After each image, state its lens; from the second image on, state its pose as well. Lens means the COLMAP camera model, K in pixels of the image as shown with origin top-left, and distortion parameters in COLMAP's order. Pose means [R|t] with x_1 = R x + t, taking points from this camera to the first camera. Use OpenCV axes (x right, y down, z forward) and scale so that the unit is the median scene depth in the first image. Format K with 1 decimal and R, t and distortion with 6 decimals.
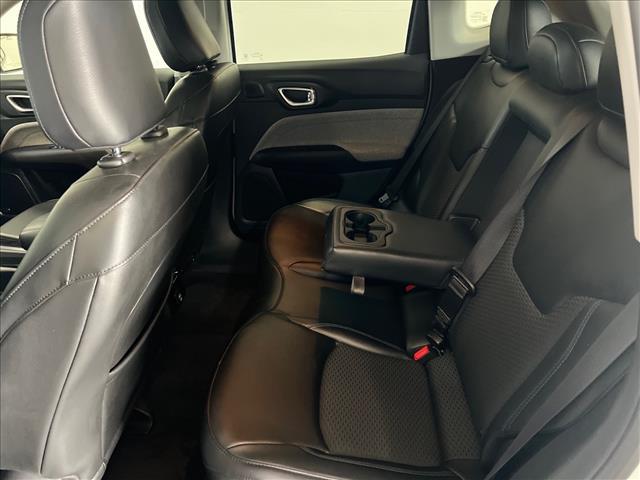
lens RADIAL K [[485.0, 0, 320.2], [0, 485.0, 237.5], [0, 0, 1]] dist [0.000828, 0.003767]
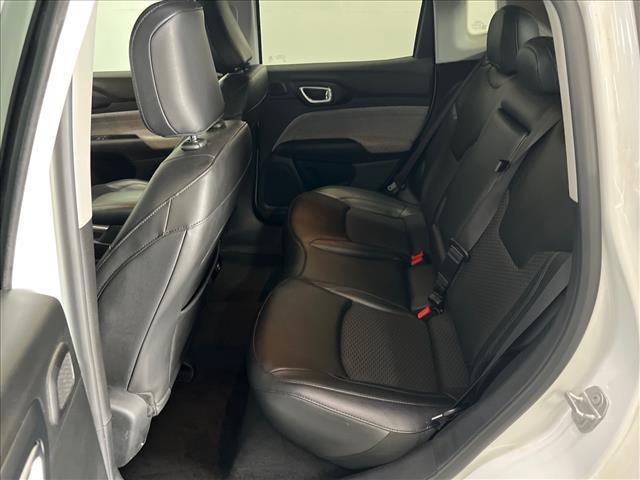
lens RADIAL K [[485.0, 0, 319.6], [0, 485.0, 242.5], [0, 0, 1]] dist [0.000828, 0.003767]
pose [[0.999908, 0.009553, -0.009620, -0.039783], [-0.009378, 0.999793, 0.018043, 0.049416], [0.009791, -0.017951, 0.999791, -0.200966]]
